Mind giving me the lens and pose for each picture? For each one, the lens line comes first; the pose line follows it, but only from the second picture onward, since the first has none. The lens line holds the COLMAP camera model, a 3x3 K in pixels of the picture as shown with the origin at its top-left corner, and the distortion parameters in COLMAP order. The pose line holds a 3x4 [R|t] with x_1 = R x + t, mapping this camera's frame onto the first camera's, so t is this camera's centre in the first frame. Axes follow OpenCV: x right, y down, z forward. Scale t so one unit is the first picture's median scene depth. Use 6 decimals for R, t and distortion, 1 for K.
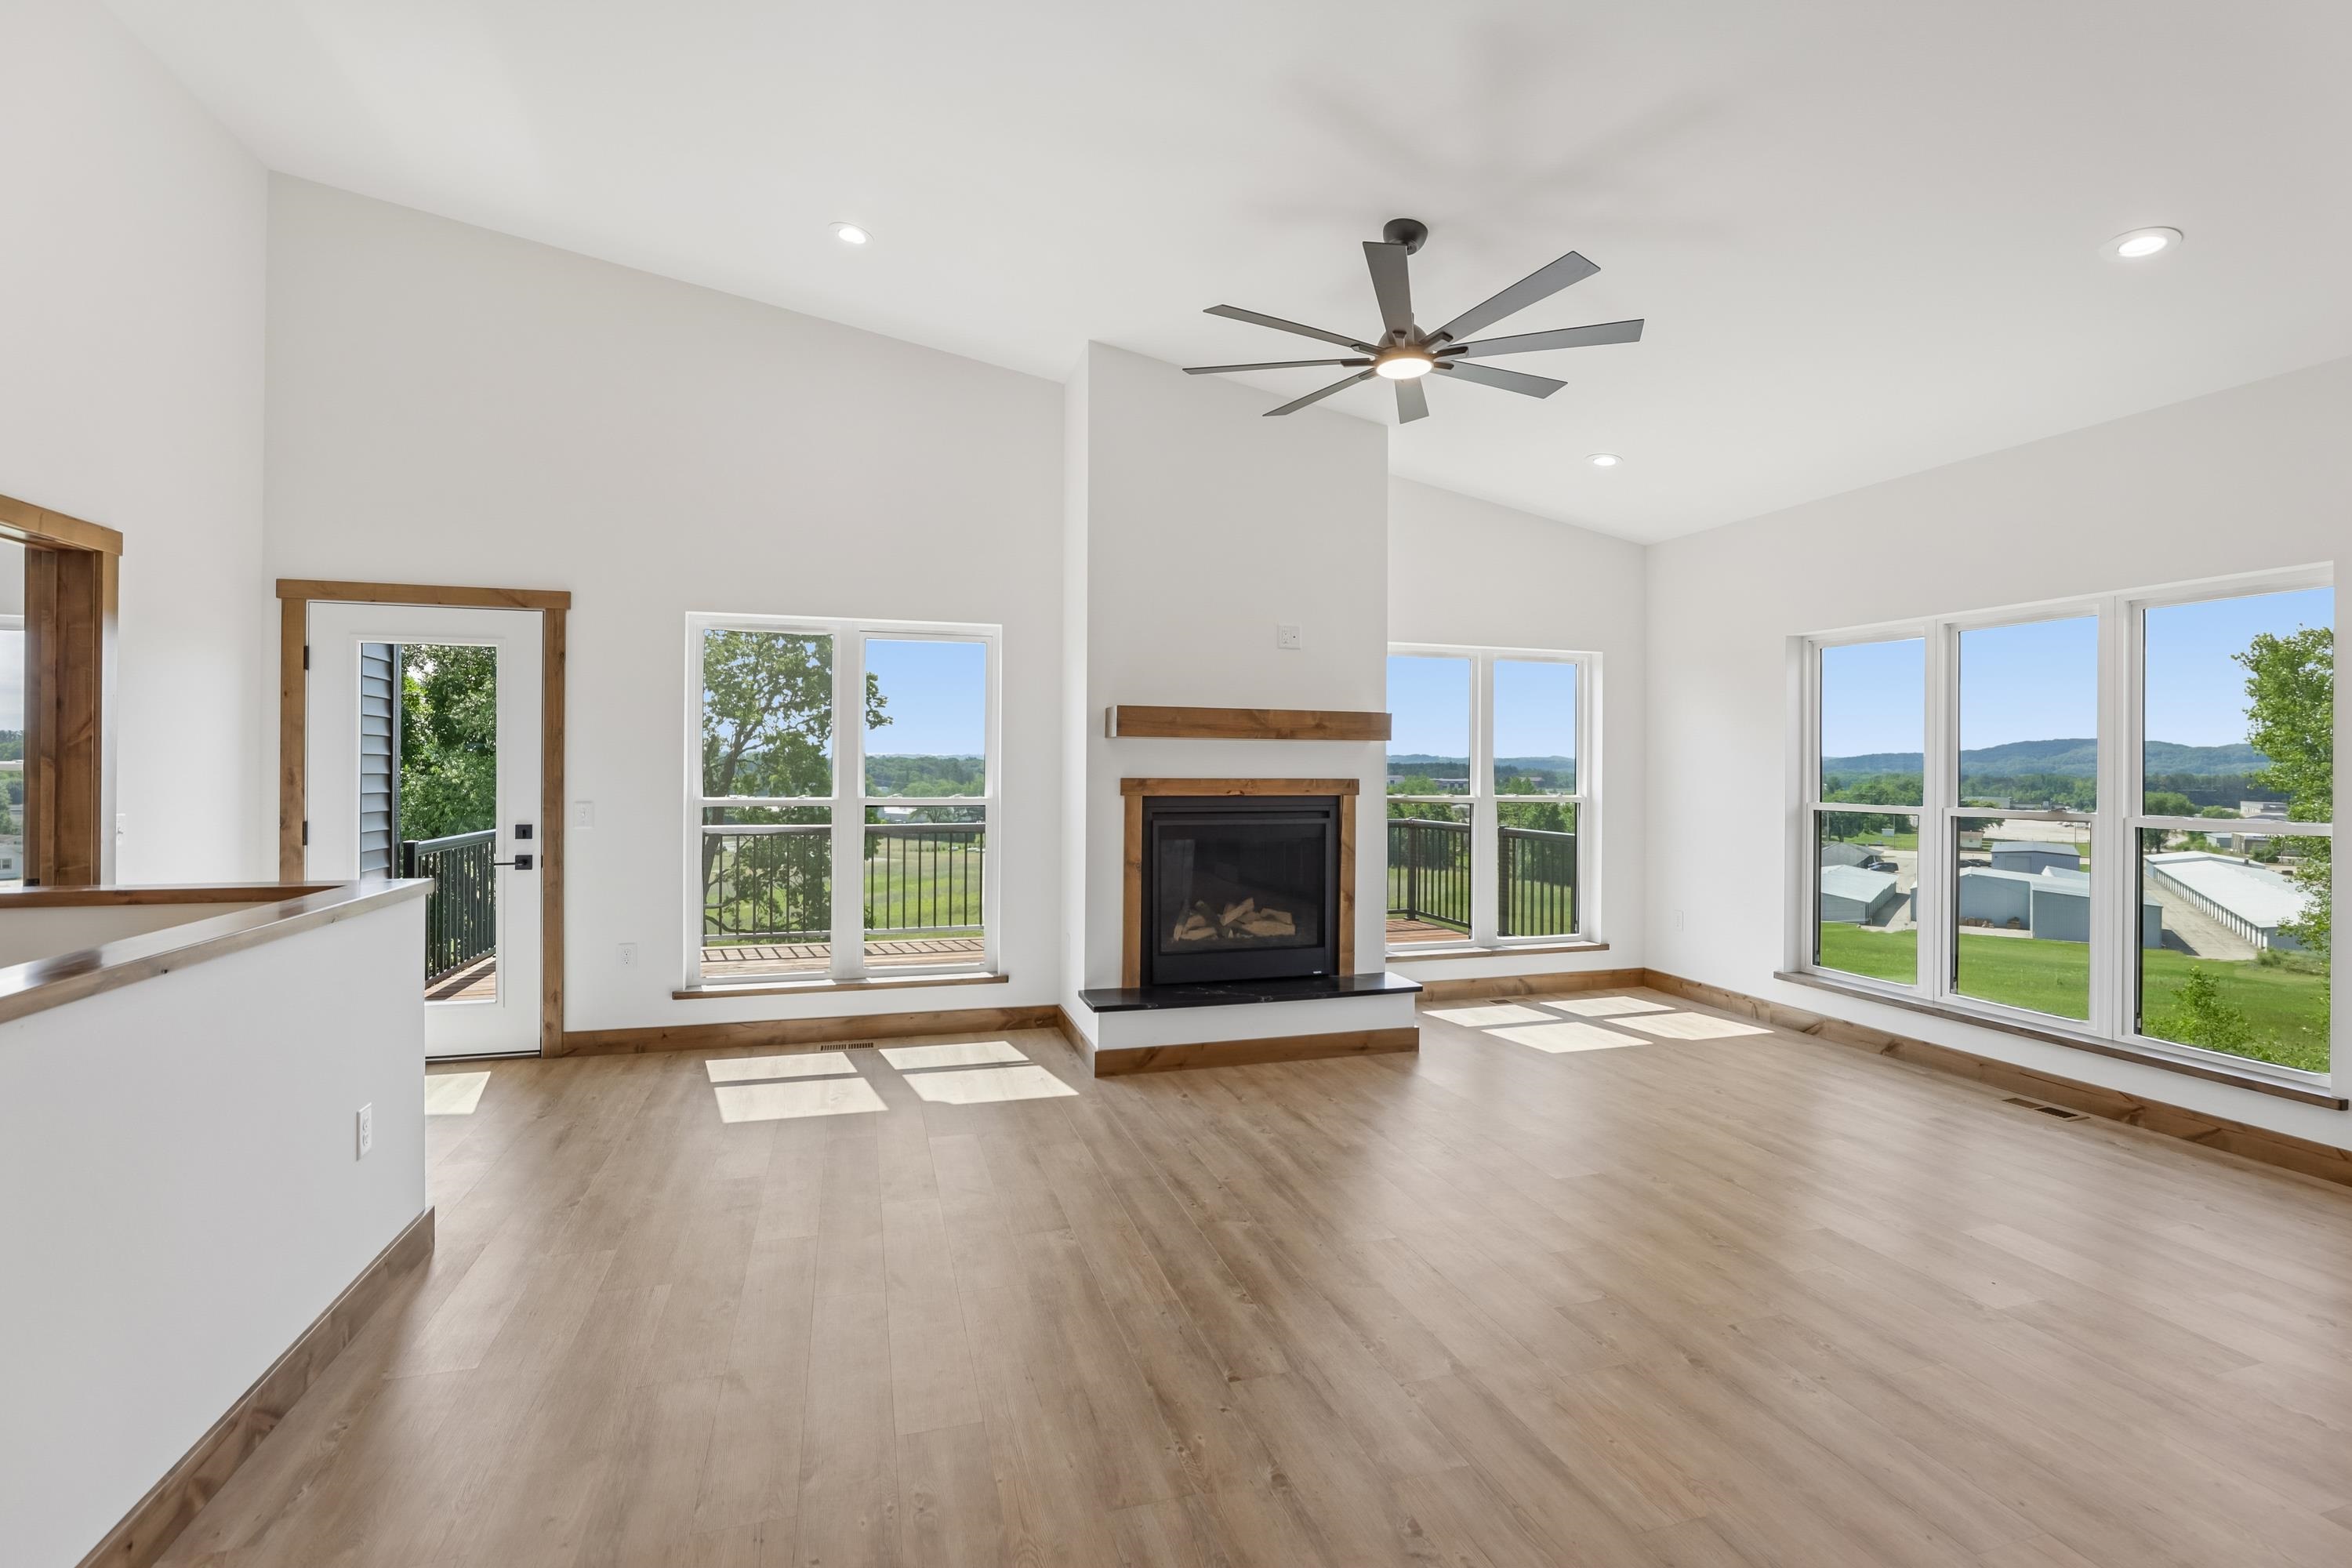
lens RADIAL K [[1092.1, 0, 1195.8], [0, 1092.1, 758.3], [0, 0, 1]] dist [-0.030621, 0.012640]
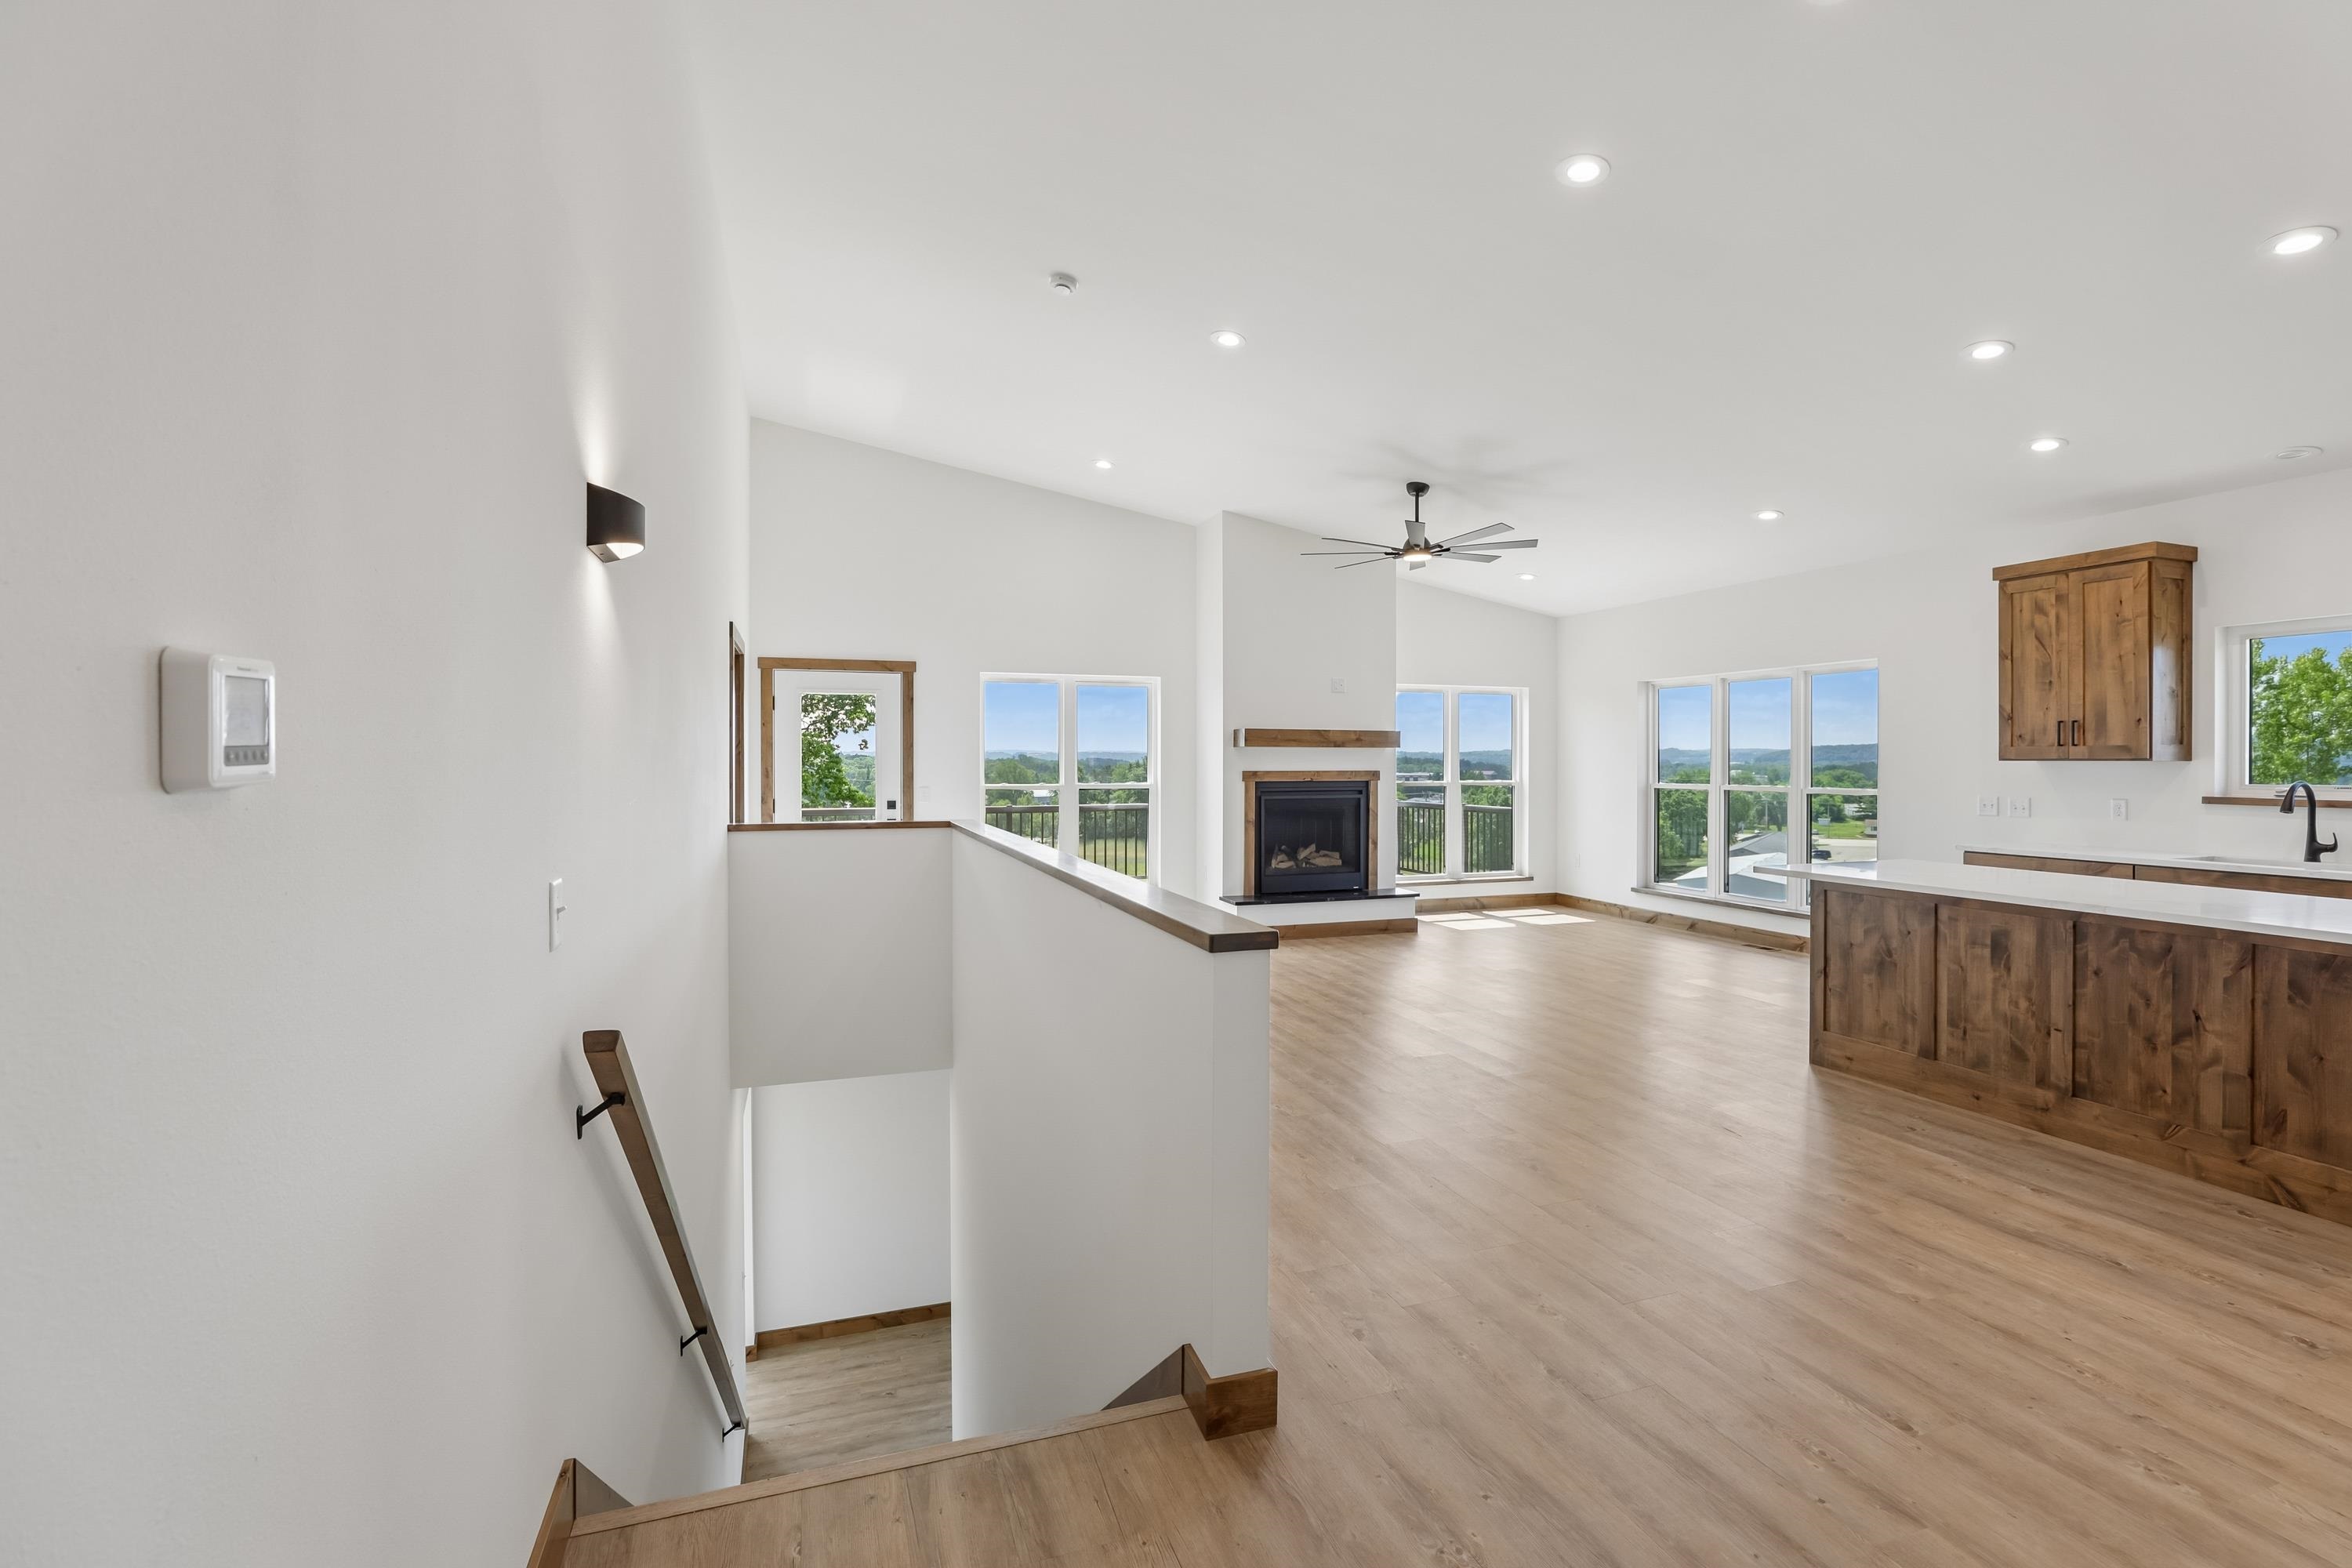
lens RADIAL K [[1092.1, 0, 1195.8], [0, 1092.1, 758.3], [0, 0, 1]] dist [-0.030621, 0.012640]
pose [[0.999112, -0.005431, 0.041773, -0.209375], [0.005243, 0.999976, 0.004615, -0.009330], [-0.041797, -0.004392, 0.999116, -0.675492]]
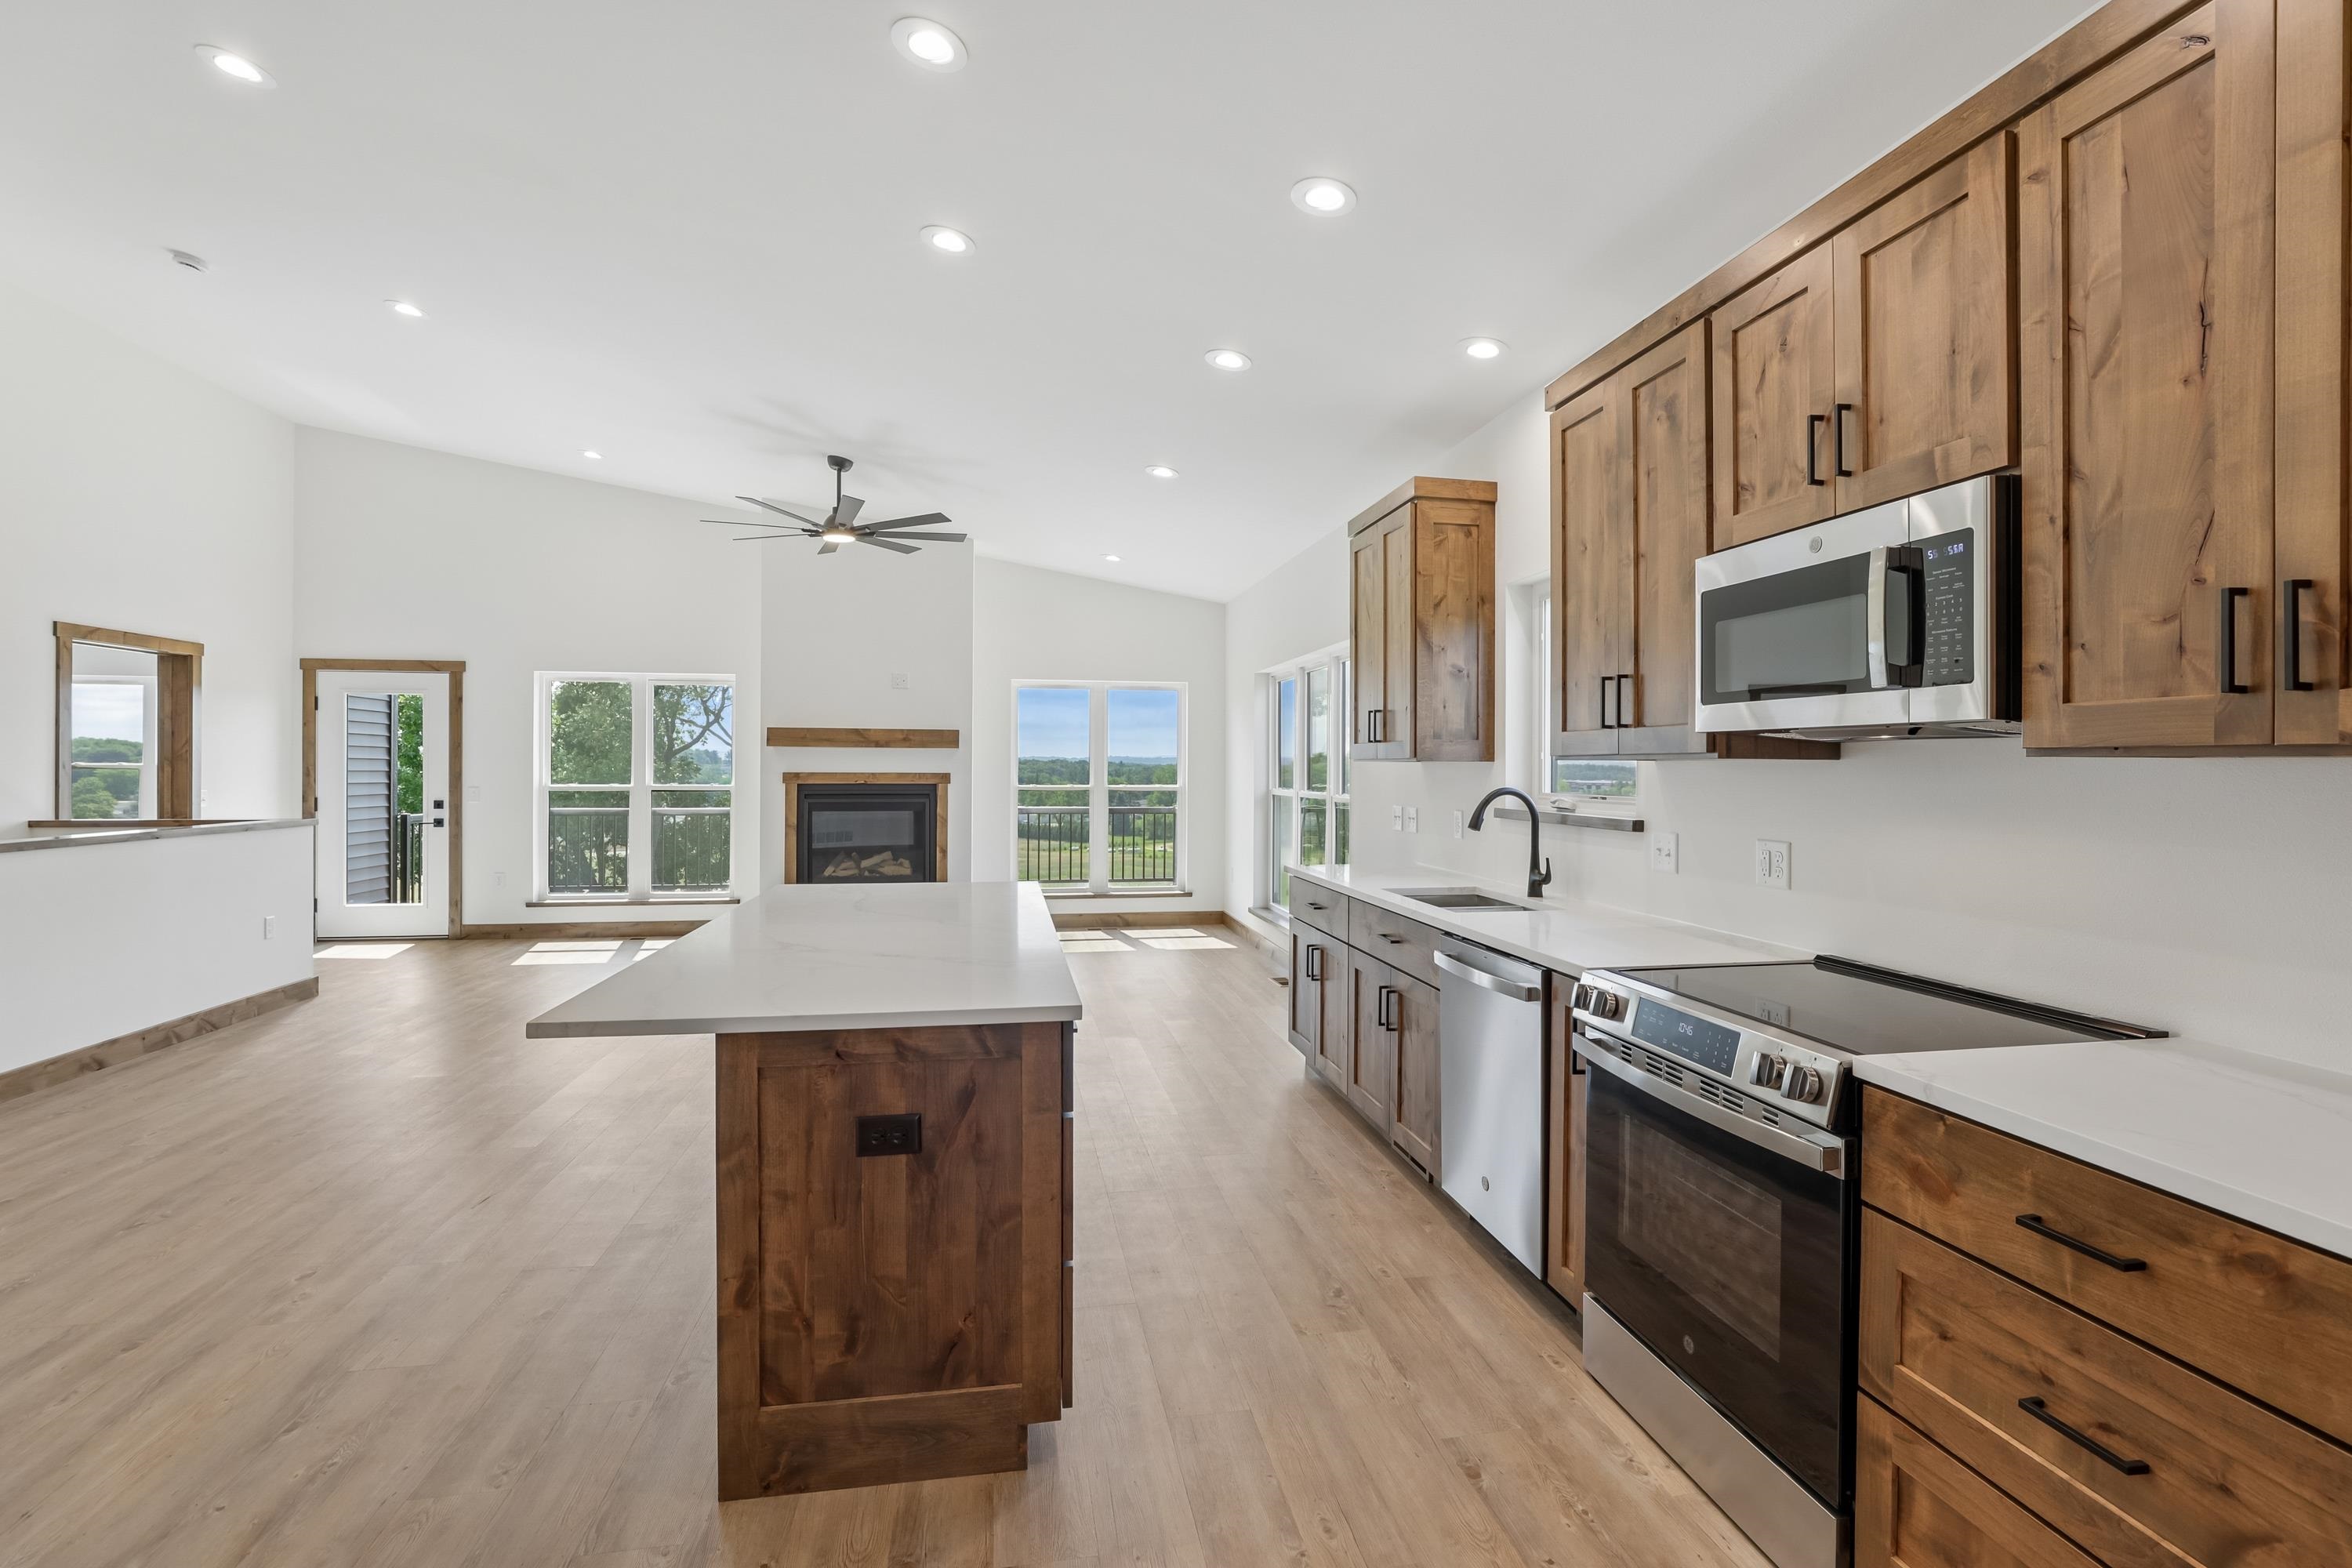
lens RADIAL K [[1092.1, 0, 1195.8], [0, 1092.1, 758.3], [0, 0, 1]] dist [-0.030621, 0.012640]
pose [[0.992608, -0.003037, -0.121324, 0.717319], [0.002803, 0.999994, -0.002099, 0.002700], [0.121330, 0.001743, 0.992611, -0.499934]]
